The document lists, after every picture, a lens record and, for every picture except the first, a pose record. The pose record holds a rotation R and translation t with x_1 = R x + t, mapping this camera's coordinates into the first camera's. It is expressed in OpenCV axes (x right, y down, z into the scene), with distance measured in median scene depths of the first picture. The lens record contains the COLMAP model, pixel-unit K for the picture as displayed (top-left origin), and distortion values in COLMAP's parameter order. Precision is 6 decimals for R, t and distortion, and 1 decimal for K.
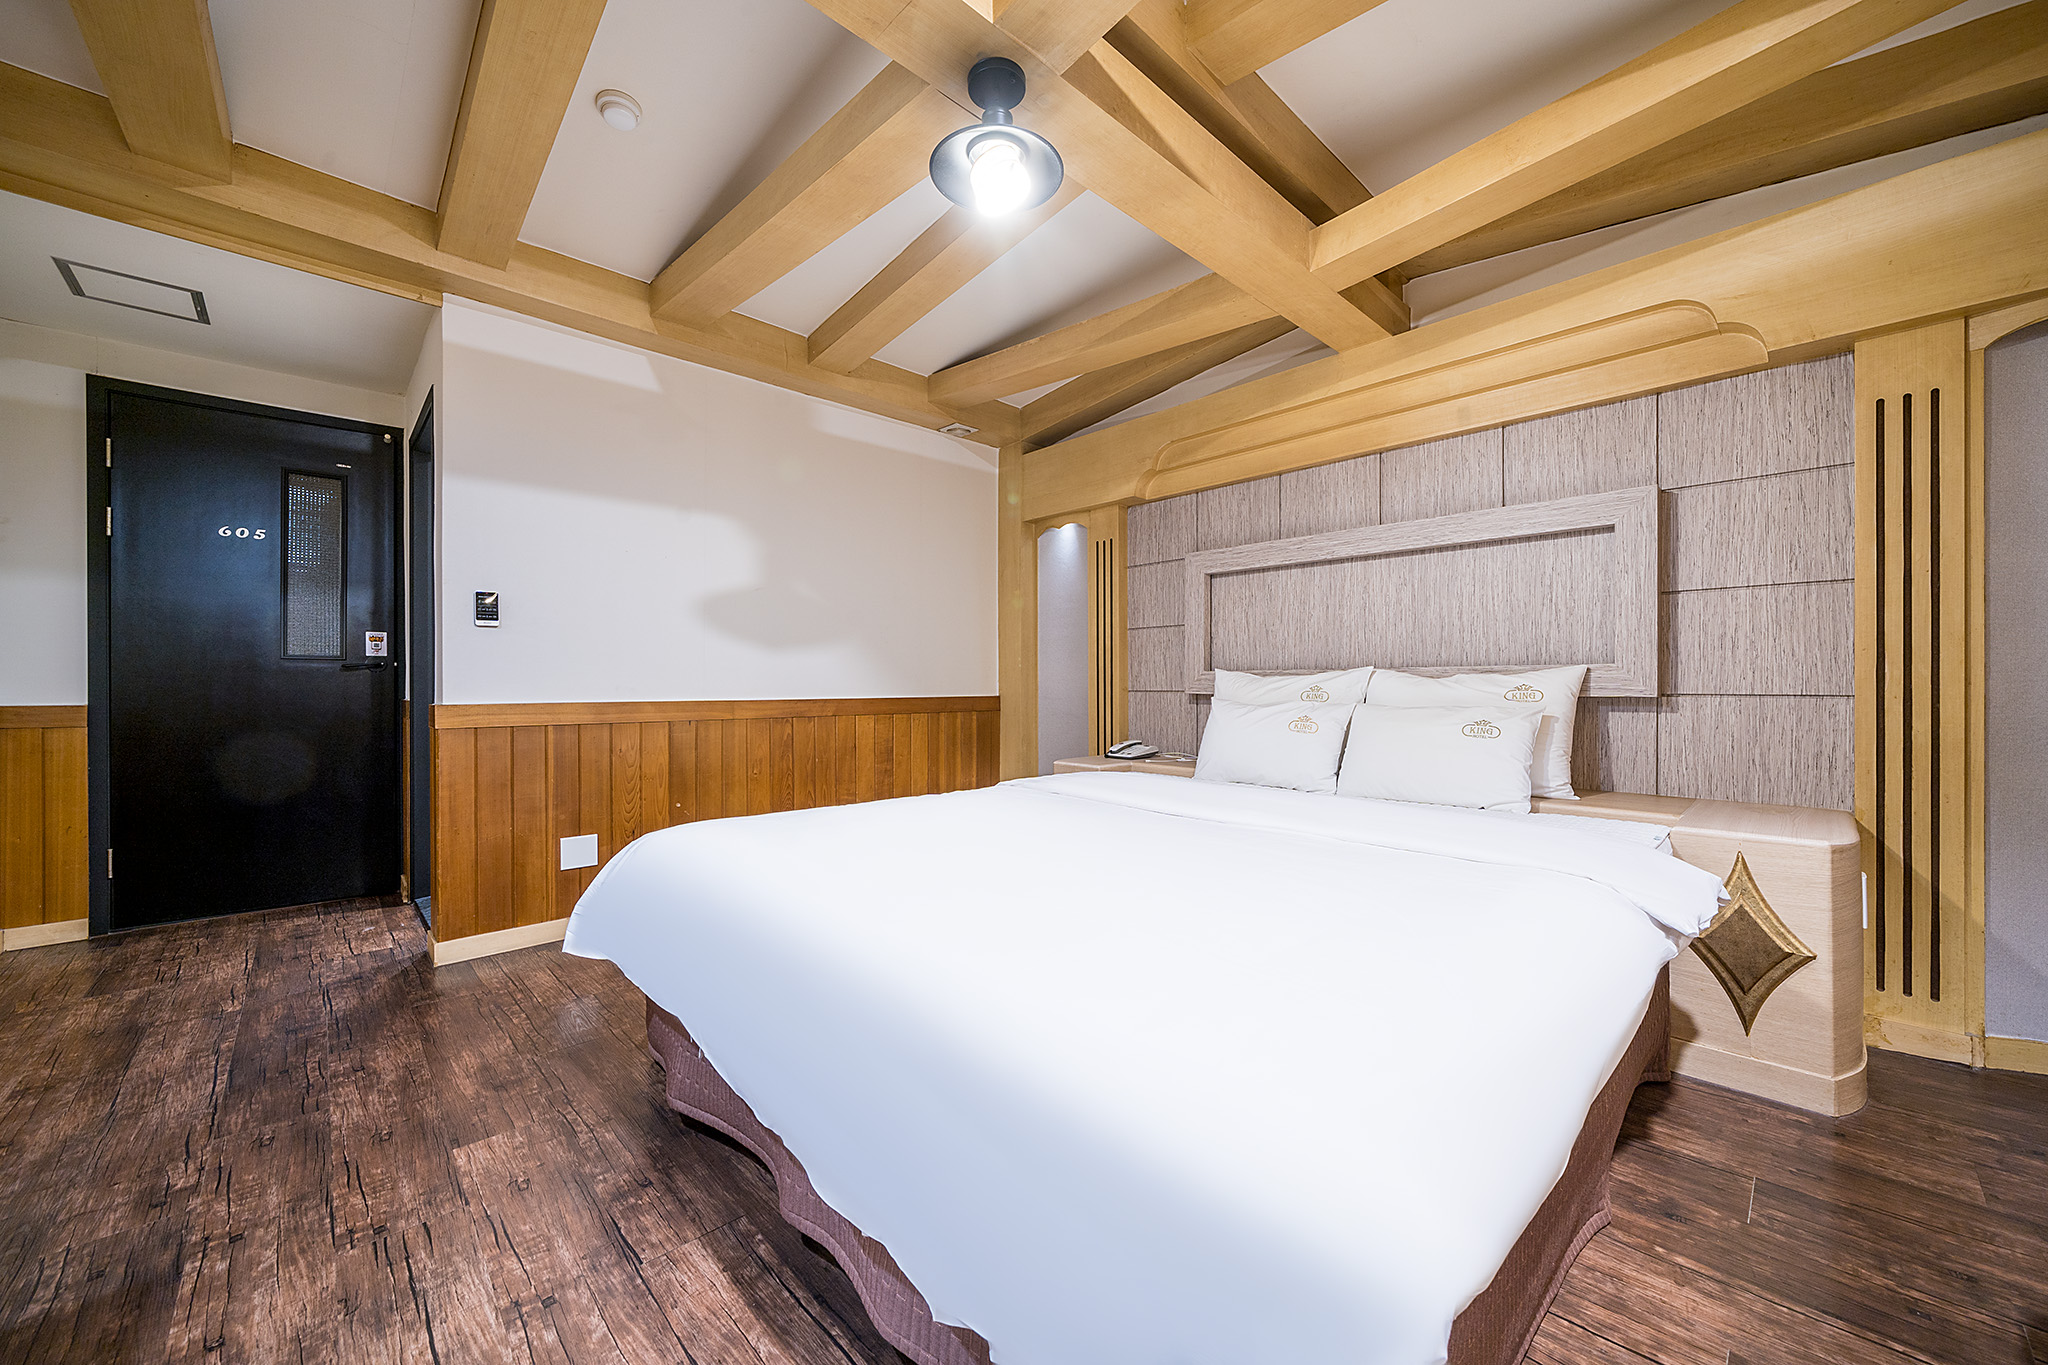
lens RADIAL K [[761.0, 0, 1034.1], [0, 761.0, 695.0], [0, 0, 1]] dist [-0.006595, -0.000017]
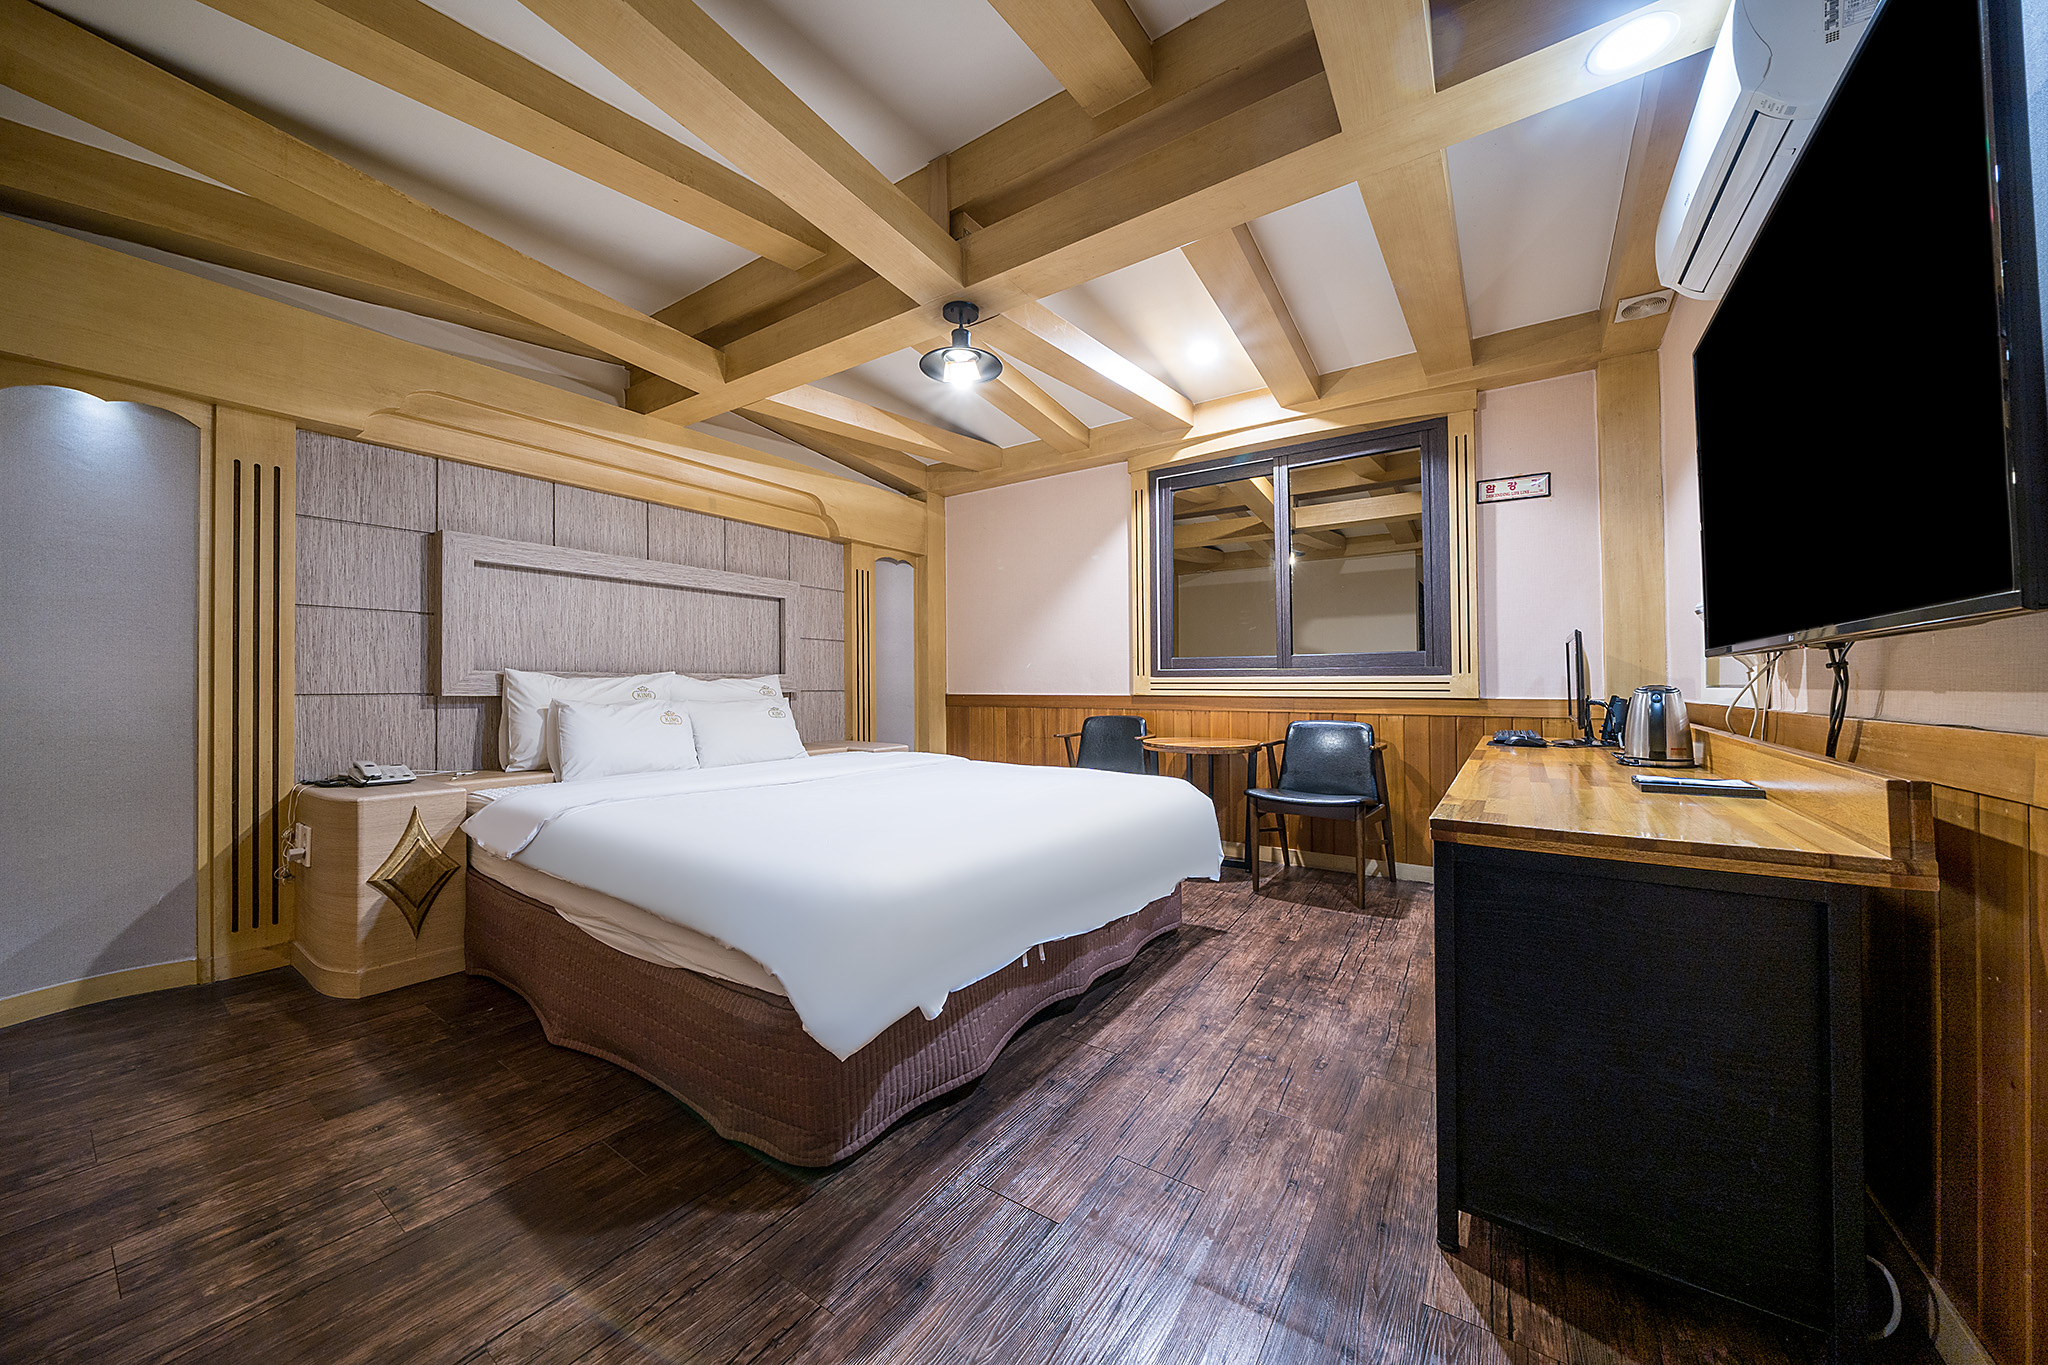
lens RADIAL K [[707.2, 0, 1021.8], [0, 707.2, 675.7], [0, 0, 1]] dist [0.000840, 0.000056]
pose [[-0.204122, 0.015963, 0.978815, -0.821050], [0.014980, 0.999801, -0.013181, -0.005510], [-0.978831, 0.011972, -0.204321, 0.632340]]
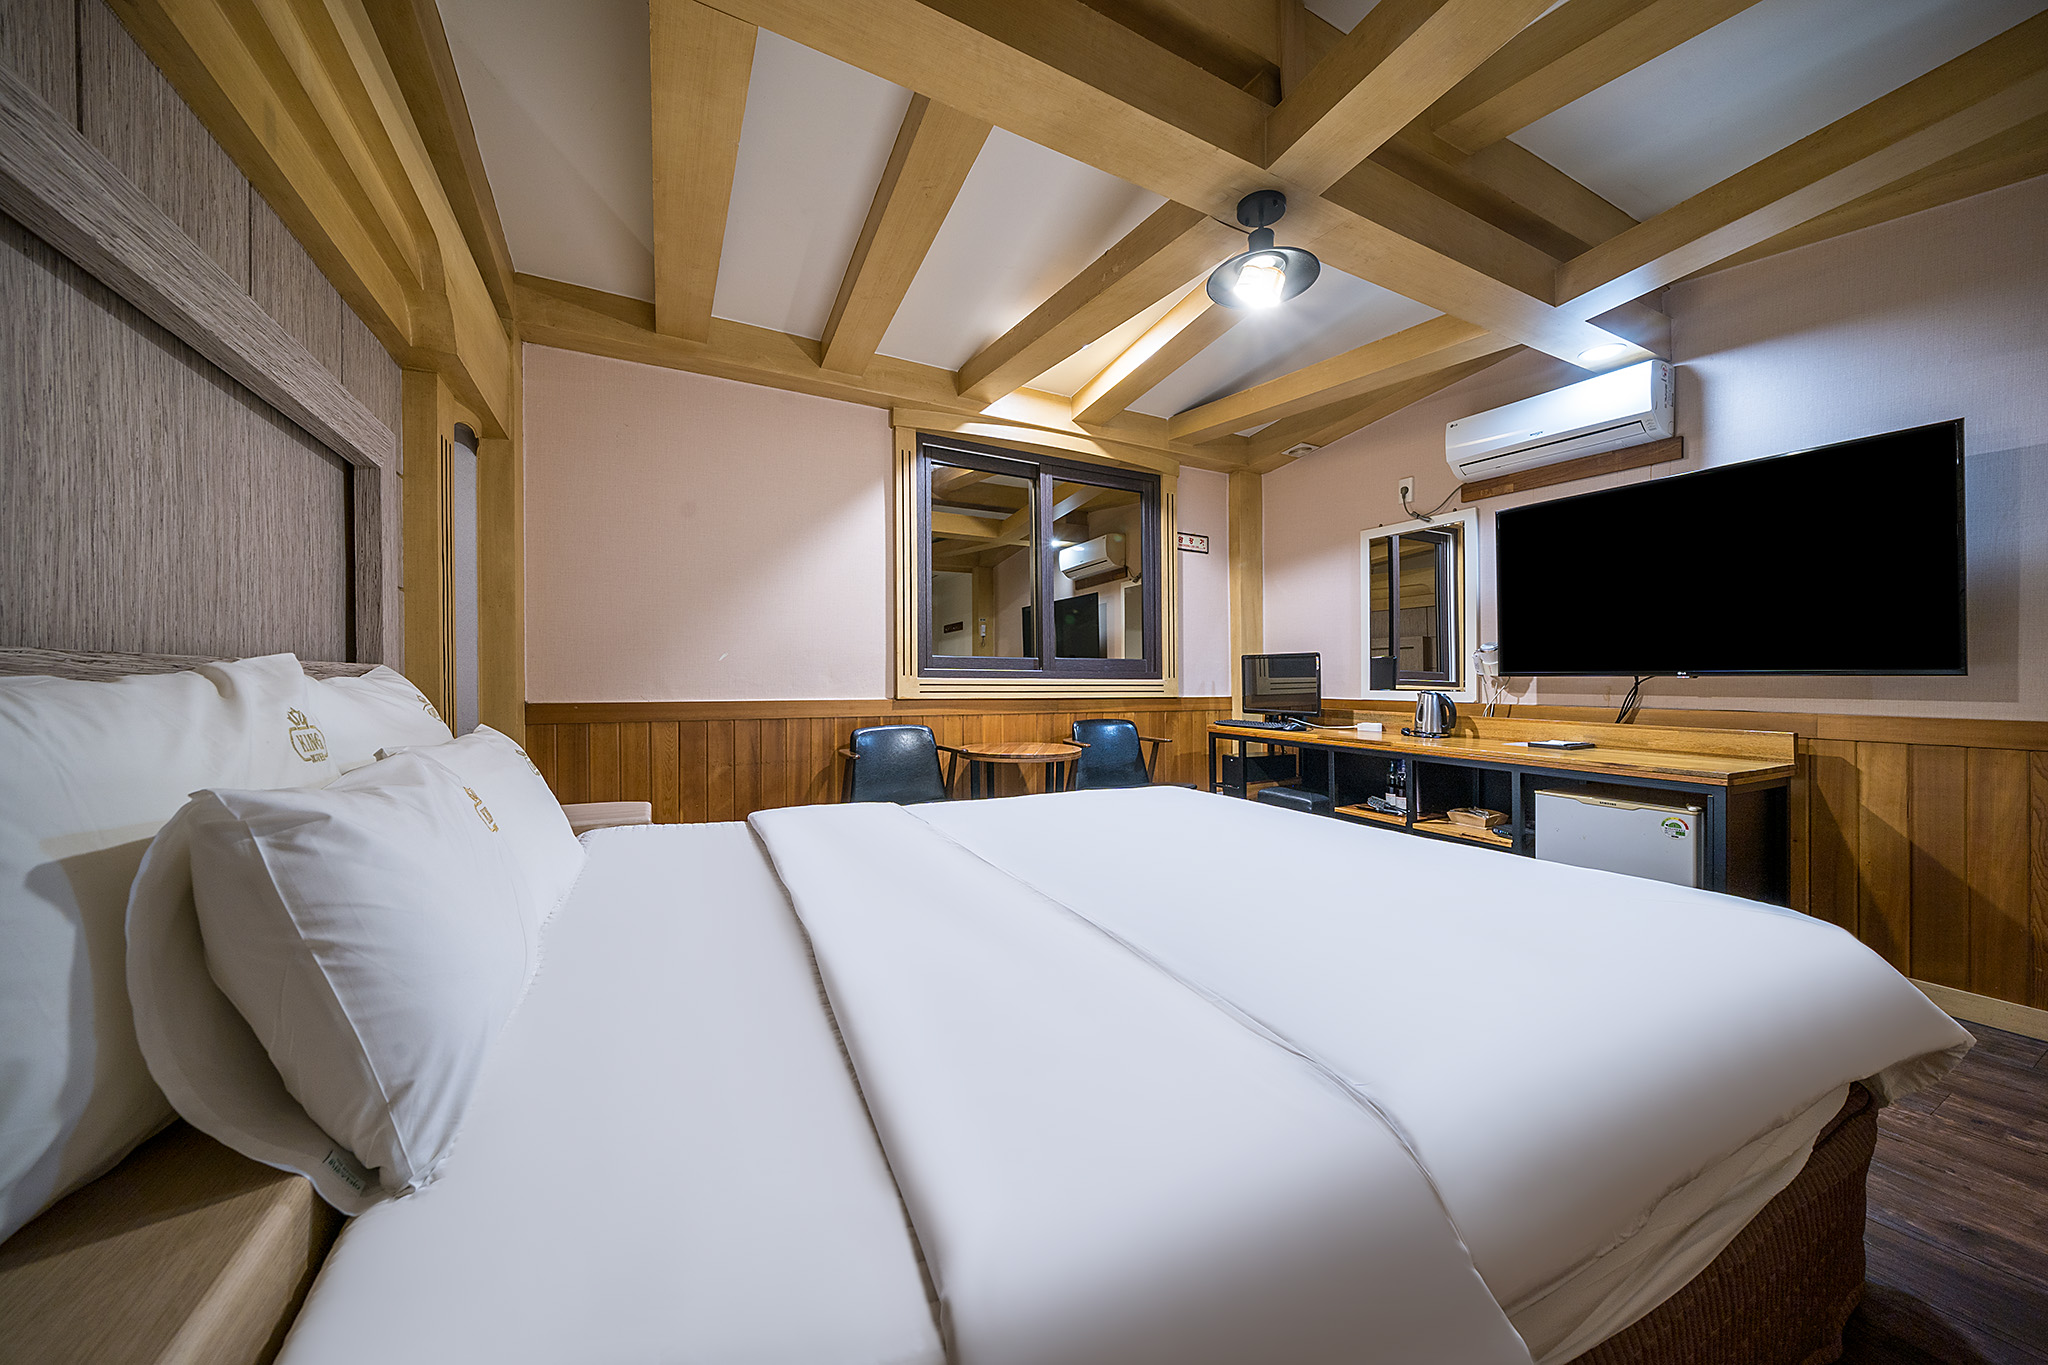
lens RADIAL K [[707.2, 0, 1021.8], [0, 707.2, 675.7], [0, 0, 1]] dist [0.000840, 0.000056]
pose [[-0.960995, -0.001719, 0.276559, -0.002219], [0.000264, 0.999975, 0.007134, -0.028450], [-0.276564, 0.006929, -0.960970, 1.178331]]
